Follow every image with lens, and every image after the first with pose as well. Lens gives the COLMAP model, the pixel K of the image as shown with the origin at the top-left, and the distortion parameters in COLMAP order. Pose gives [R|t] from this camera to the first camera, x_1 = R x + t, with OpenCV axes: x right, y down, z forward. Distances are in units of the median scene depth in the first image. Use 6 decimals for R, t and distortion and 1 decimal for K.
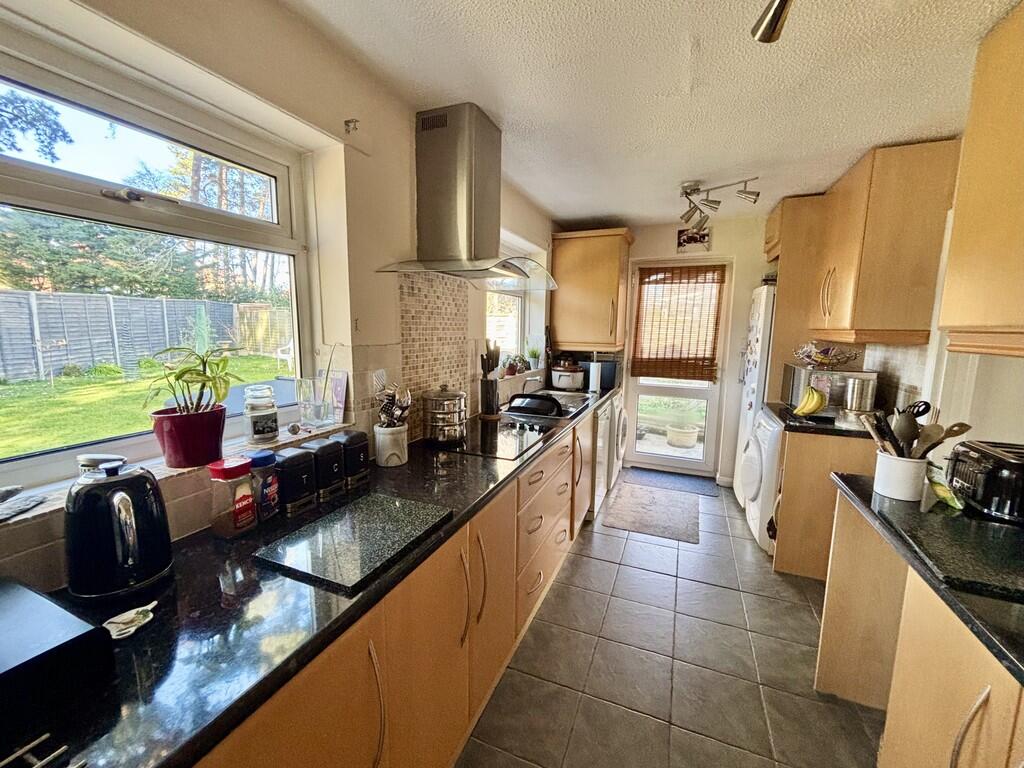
lens RADIAL K [[412.6, 0, 515.4], [0, 412.6, 379.9], [0, 0, 1]] dist [-0.013476, -0.000473]
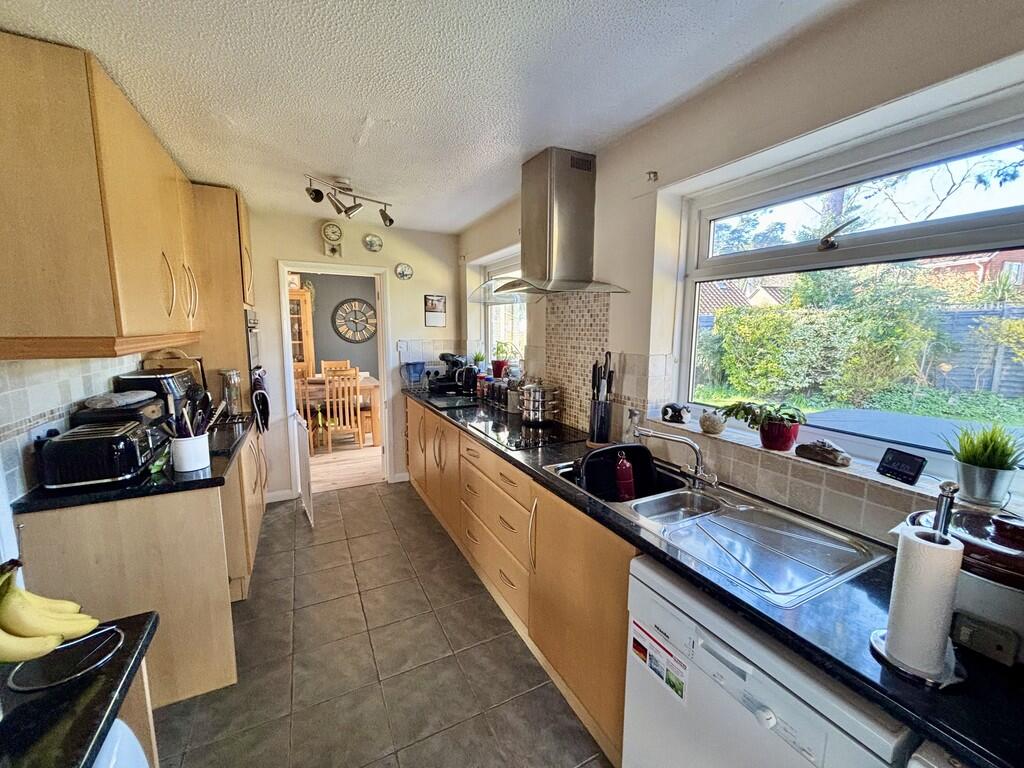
lens RADIAL K [[412.6, 0, 513.9], [0, 412.6, 385.0], [0, 0, 1]] dist [-0.013476, -0.000473]
pose [[-0.647873, 0.077673, -0.757778, 0.818137], [-0.123671, 0.970865, 0.205248, -0.216260], [0.751643, 0.226690, -0.619391, 1.638021]]
